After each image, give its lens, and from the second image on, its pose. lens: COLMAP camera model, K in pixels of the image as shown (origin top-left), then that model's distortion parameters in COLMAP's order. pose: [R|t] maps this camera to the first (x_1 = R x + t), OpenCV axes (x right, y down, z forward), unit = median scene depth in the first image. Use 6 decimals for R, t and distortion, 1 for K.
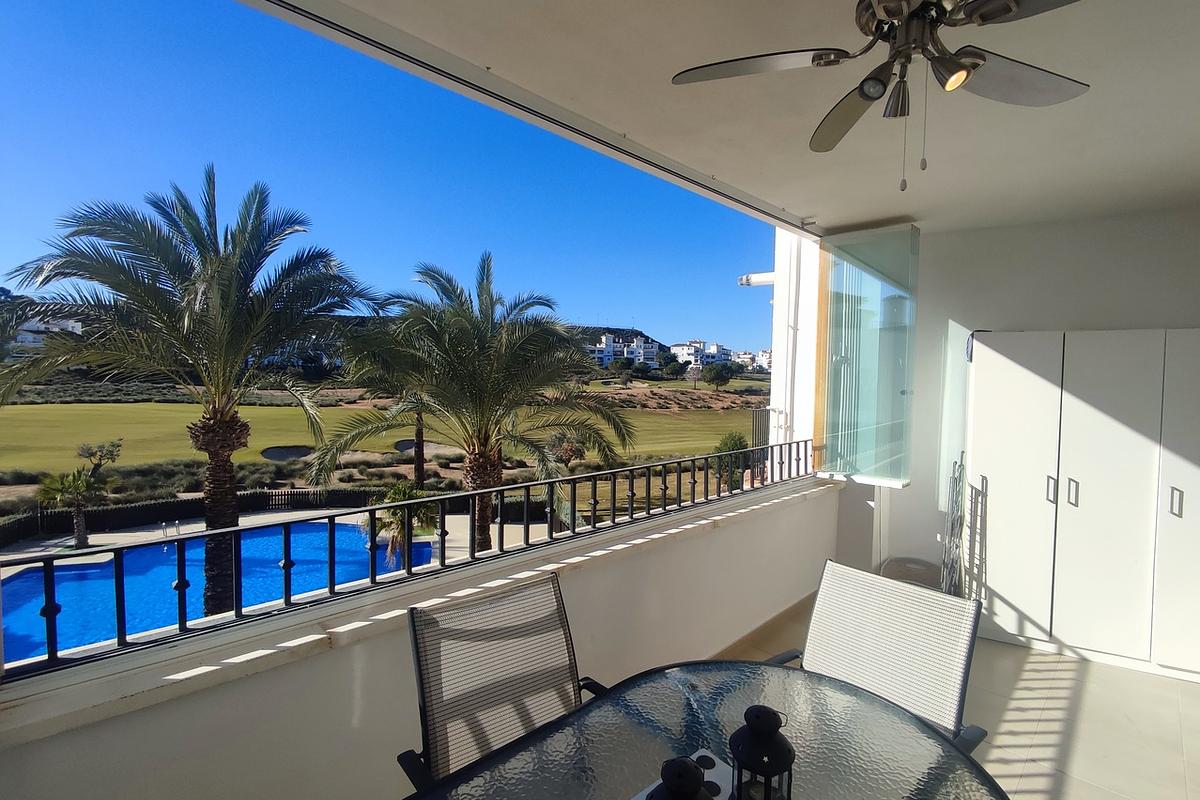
lens RADIAL K [[548.3, 0, 608.0], [0, 548.3, 403.1], [0, 0, 1]] dist [-0.003637, 0.000853]
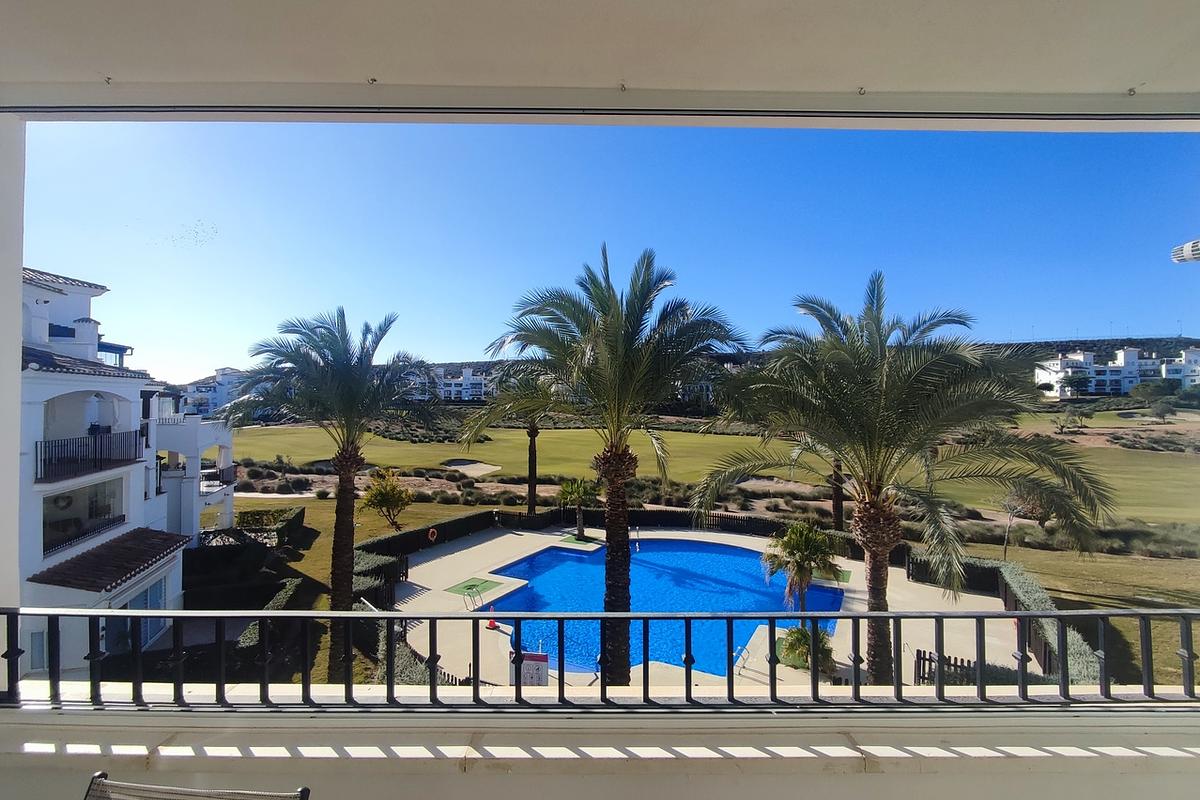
lens RADIAL K [[548.3, 0, 602.9], [0, 548.3, 400.3], [0, 0, 1]] dist [-0.003637, 0.000853]
pose [[0.719795, -0.017276, -0.693971, 0.064136], [-0.026201, 0.998302, -0.052028, -0.013291], [0.693692, 0.055632, 0.718120, 0.078575]]
